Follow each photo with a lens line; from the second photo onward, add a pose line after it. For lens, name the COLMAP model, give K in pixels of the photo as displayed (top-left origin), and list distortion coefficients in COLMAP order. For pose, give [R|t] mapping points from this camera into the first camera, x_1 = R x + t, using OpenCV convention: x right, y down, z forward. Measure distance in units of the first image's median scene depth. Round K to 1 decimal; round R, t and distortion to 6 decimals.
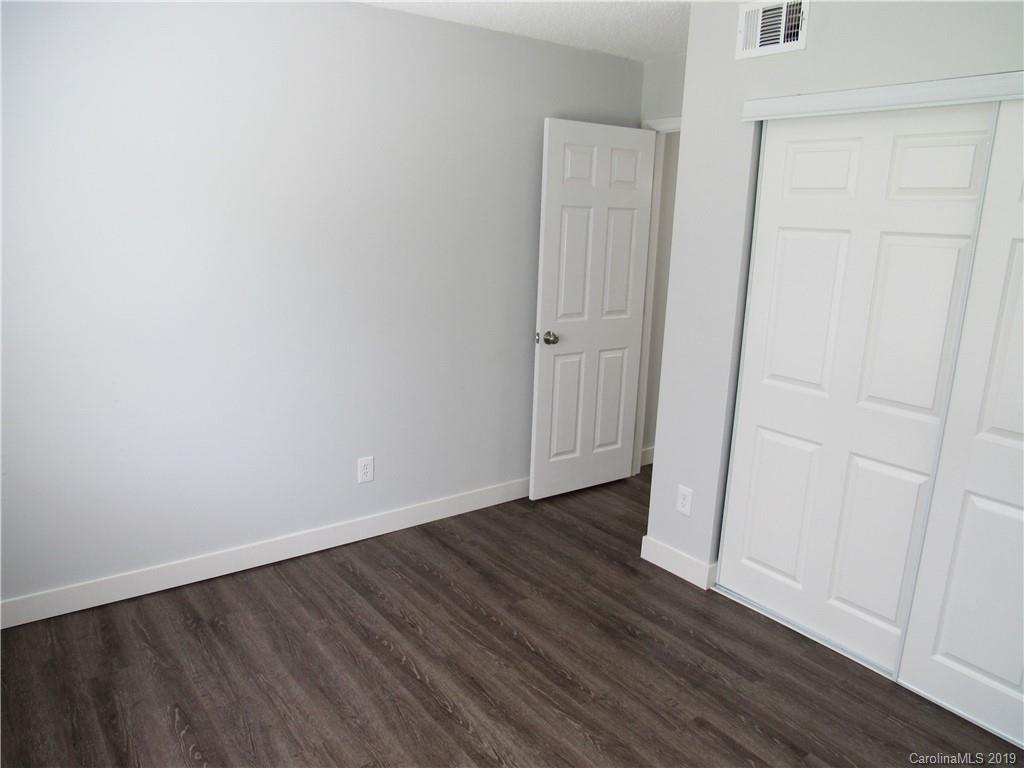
lens RADIAL K [[705.4, 0, 512.0], [0, 705.4, 384.0], [0, 0, 1]] dist [-0.003074, 0.001566]
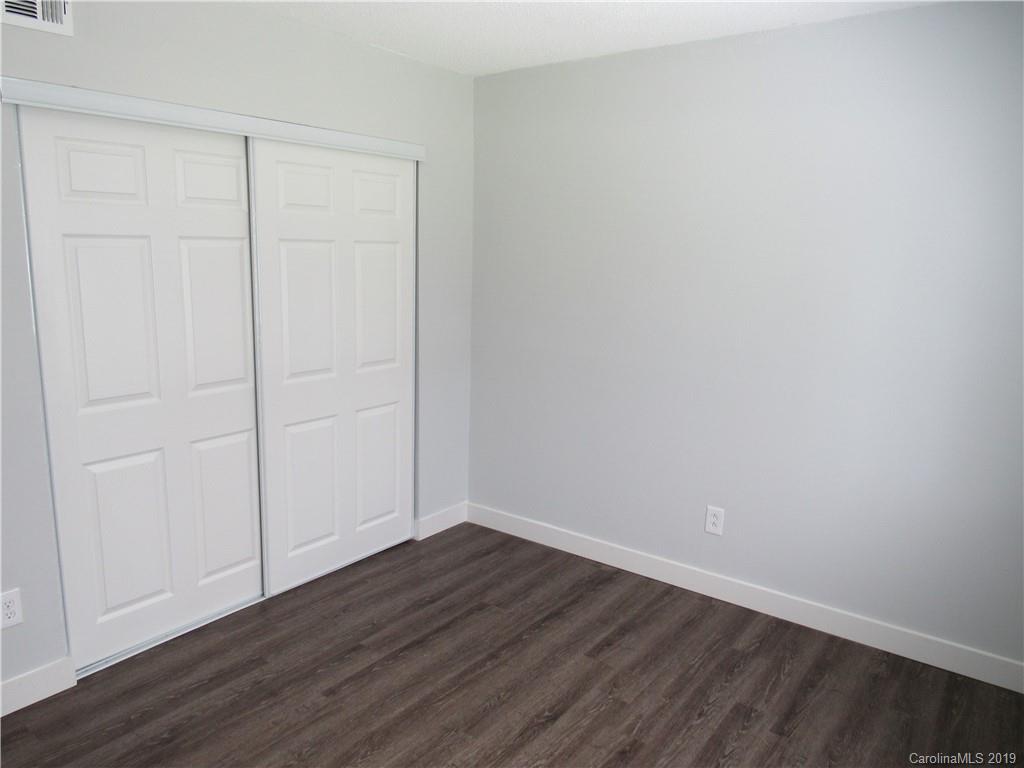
lens RADIAL K [[726.0, 0, 512.0], [0, 726.0, 384.0], [0, 0, 1]] dist [-0.033540, -0.001471]
pose [[-0.253792, -0.234995, 0.938279, -0.647719], [0.186620, 0.939917, 0.285884, -0.207053], [-0.949085, 0.247657, -0.194688, 0.726732]]
